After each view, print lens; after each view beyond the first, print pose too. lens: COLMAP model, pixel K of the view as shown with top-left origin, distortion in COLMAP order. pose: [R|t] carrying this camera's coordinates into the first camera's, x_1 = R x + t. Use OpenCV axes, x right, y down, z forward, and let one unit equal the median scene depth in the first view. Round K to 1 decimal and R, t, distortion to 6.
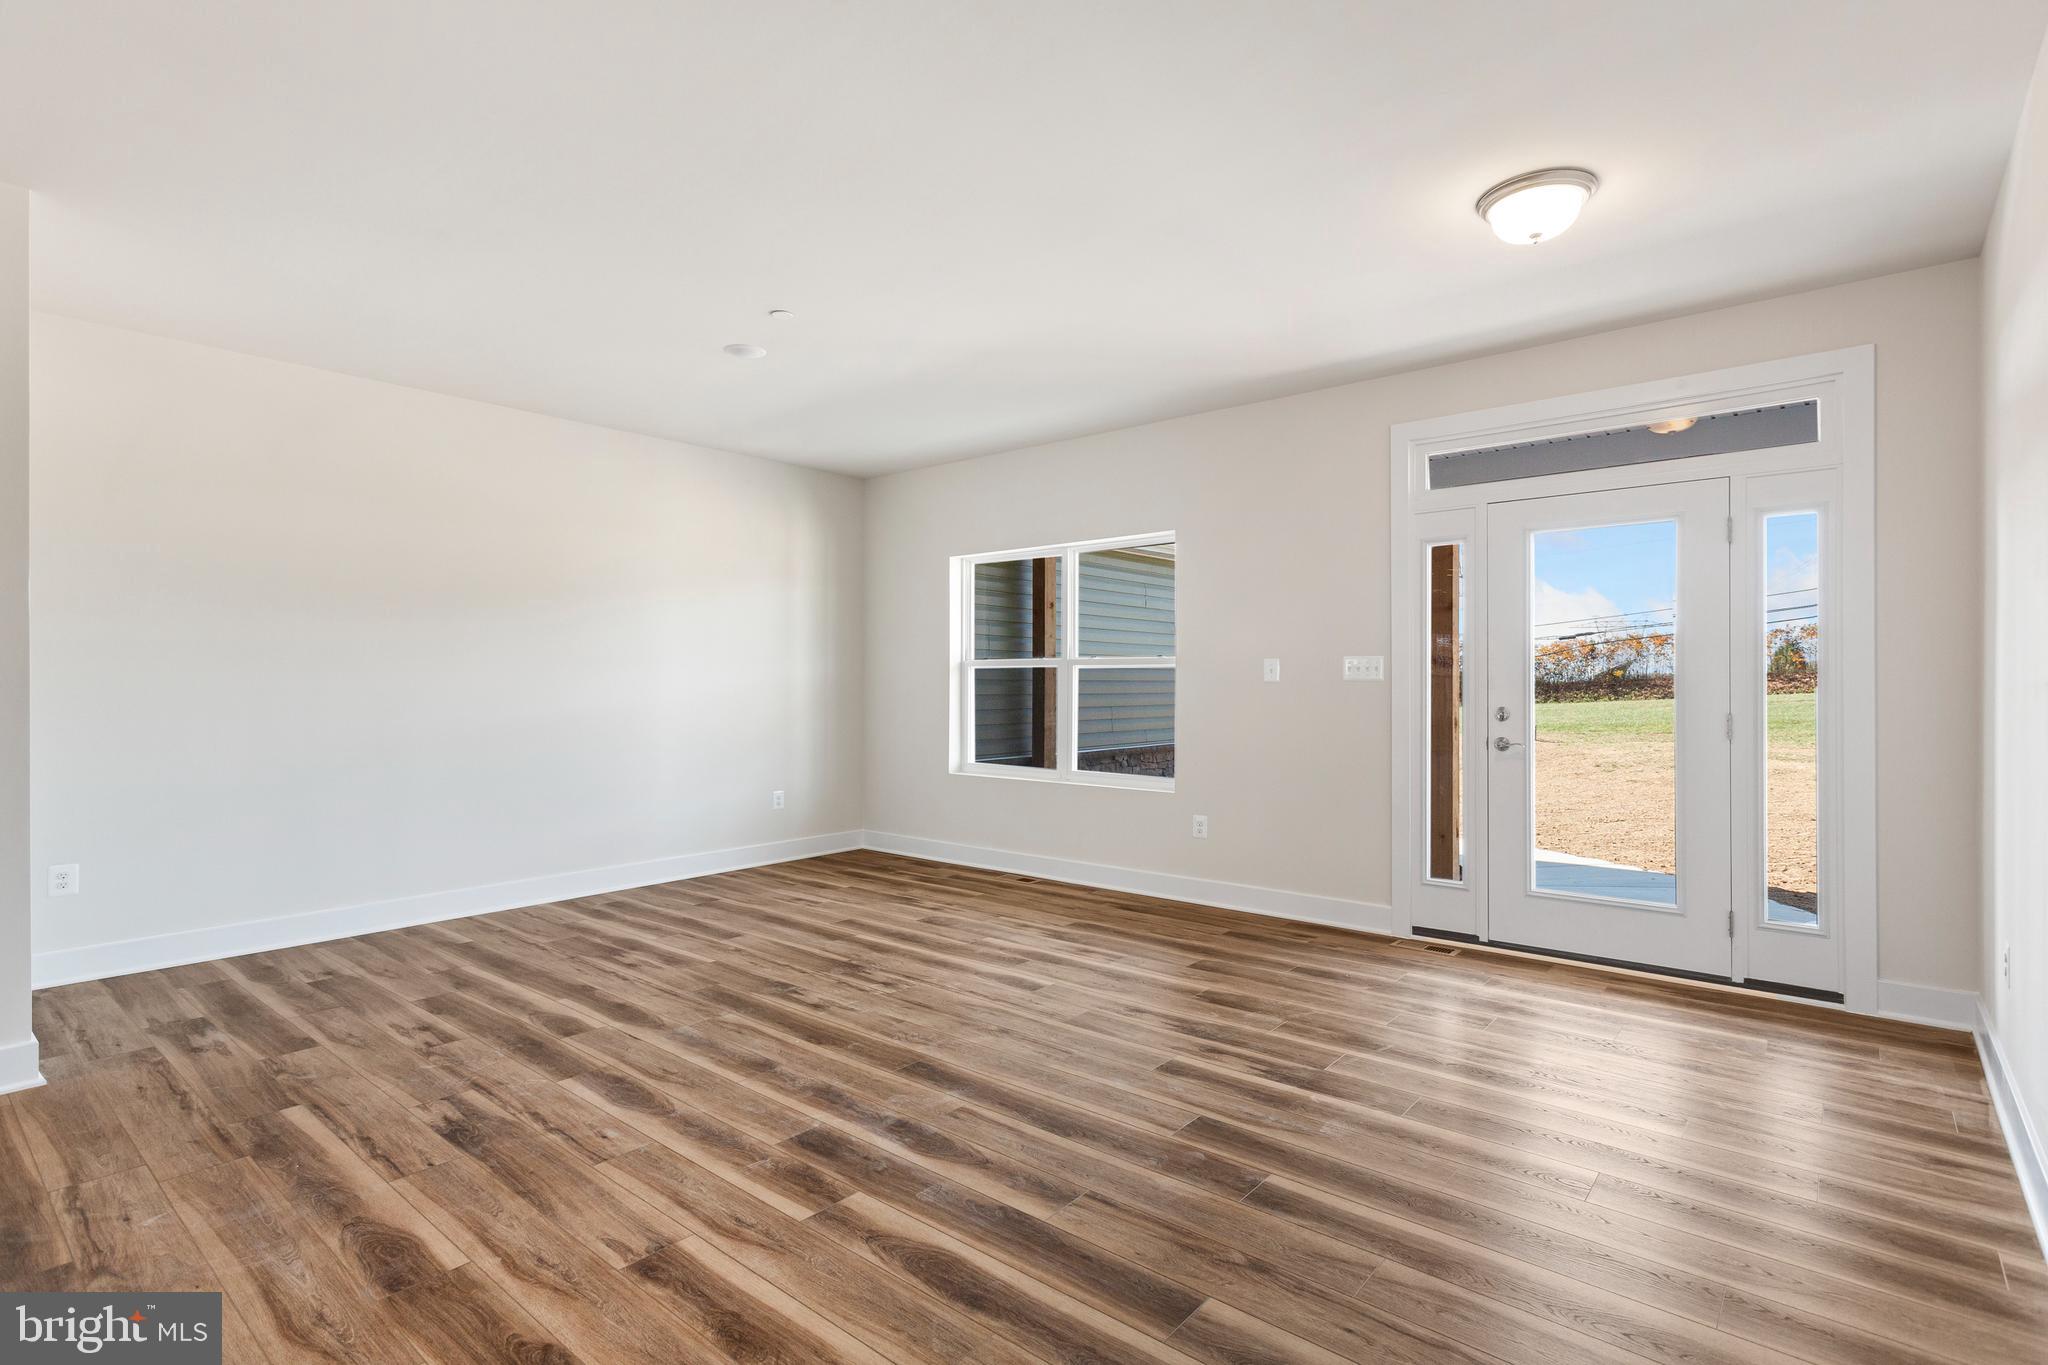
lens RADIAL K [[983.6, 0, 1023.0], [0, 983.6, 673.5], [0, 0, 1]] dist [0.002708, 0.001408]
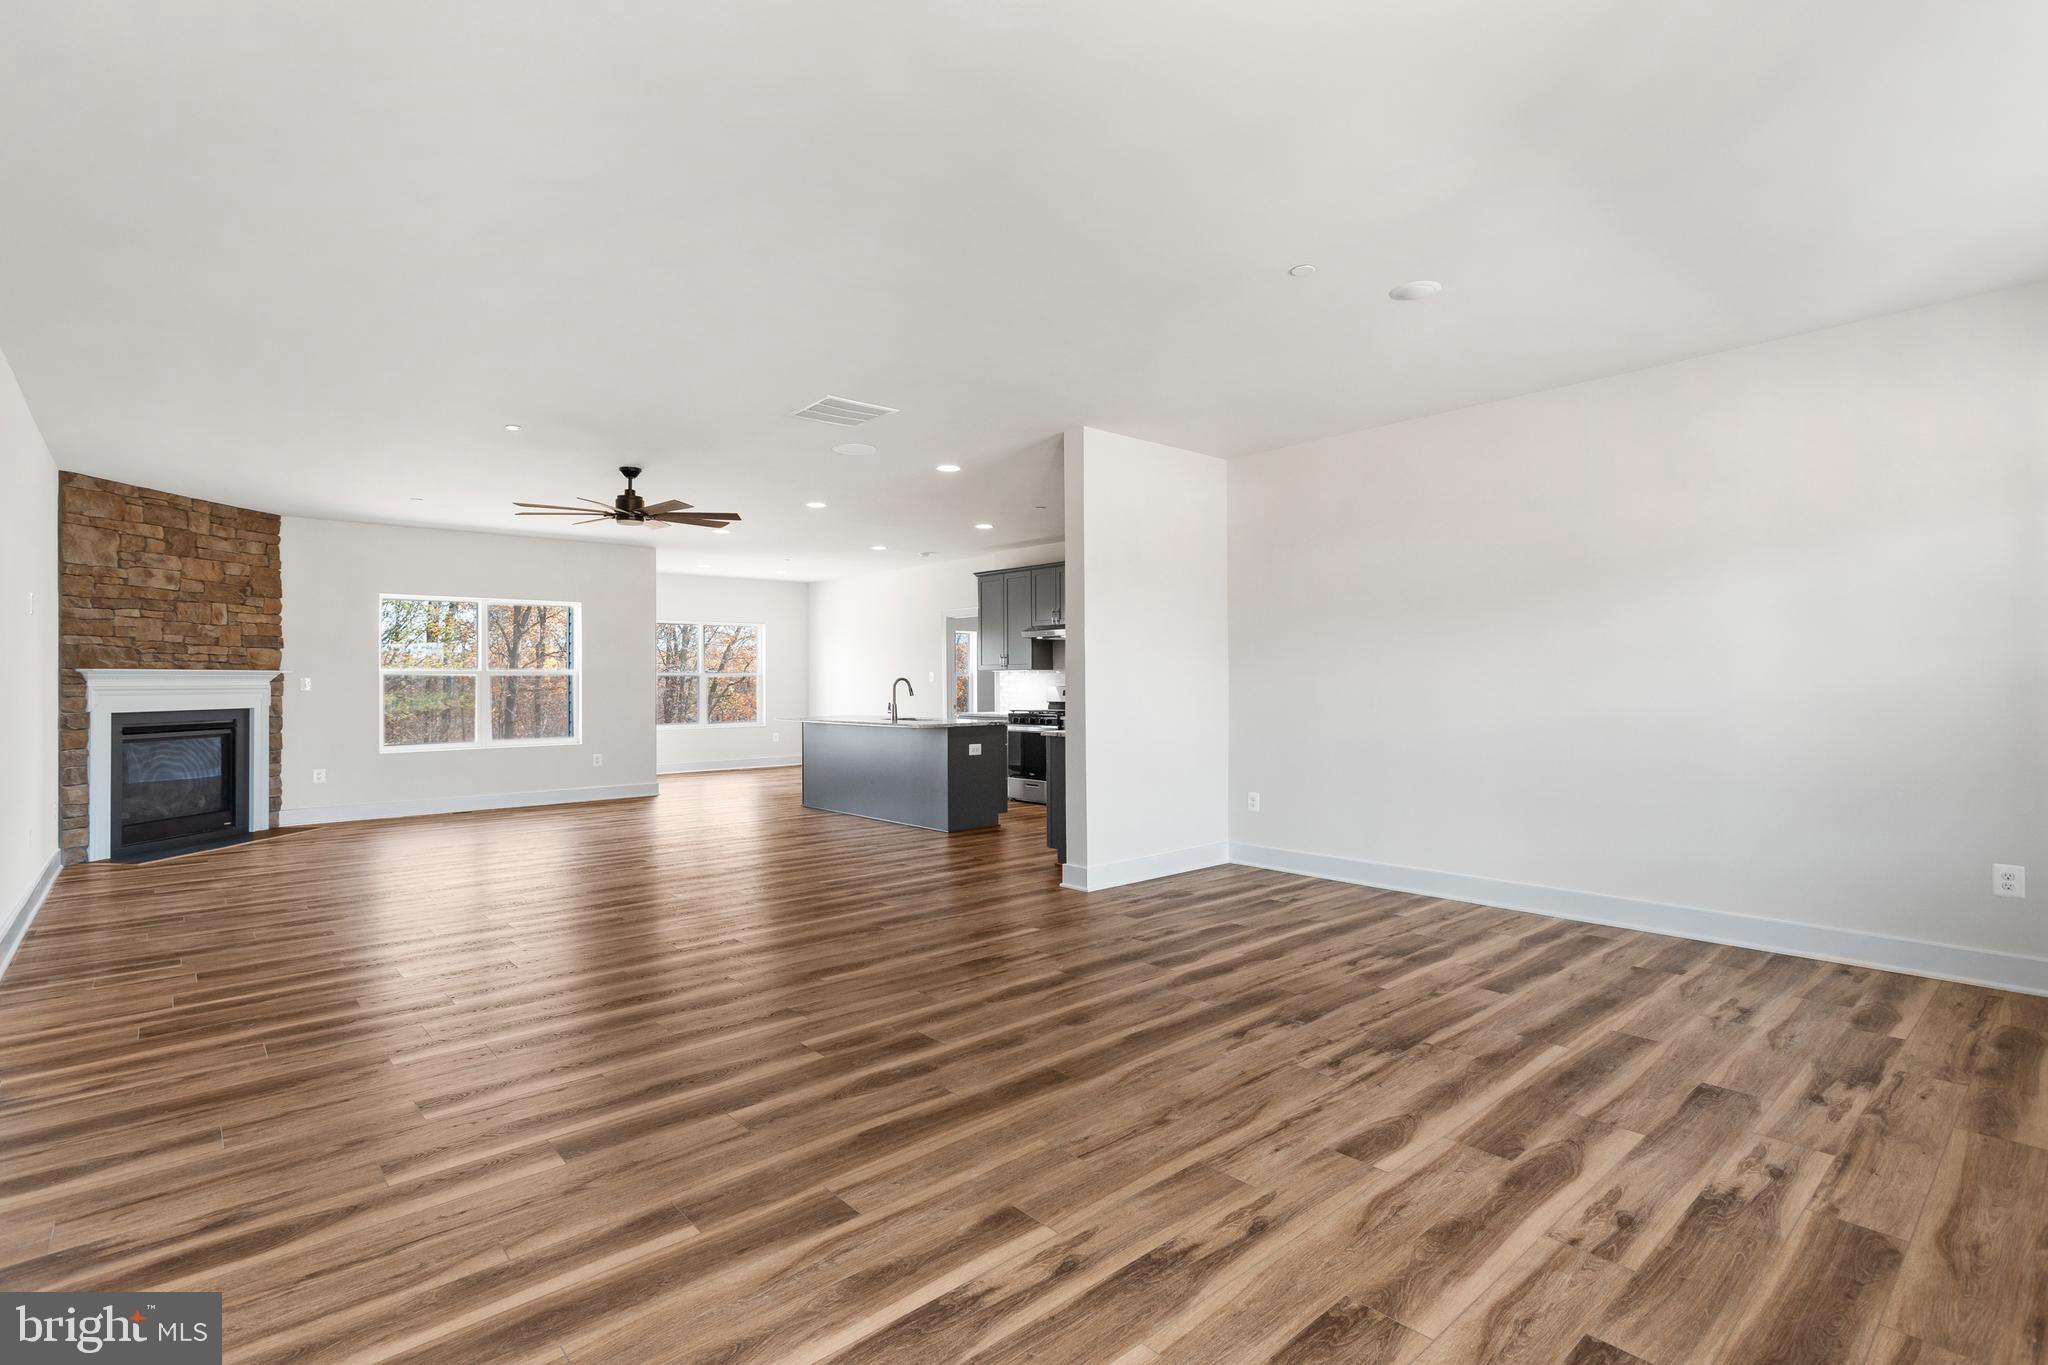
lens RADIAL K [[971.5, 0, 1025.5], [0, 971.5, 673.2], [0, 0, 1]] dist [0.004961, 0.000190]
pose [[-0.148359, -0.008702, -0.988895, 0.658153], [0.017028, 0.999791, -0.011353, 0.009013], [0.988787, -0.018523, -0.148180, 0.865495]]
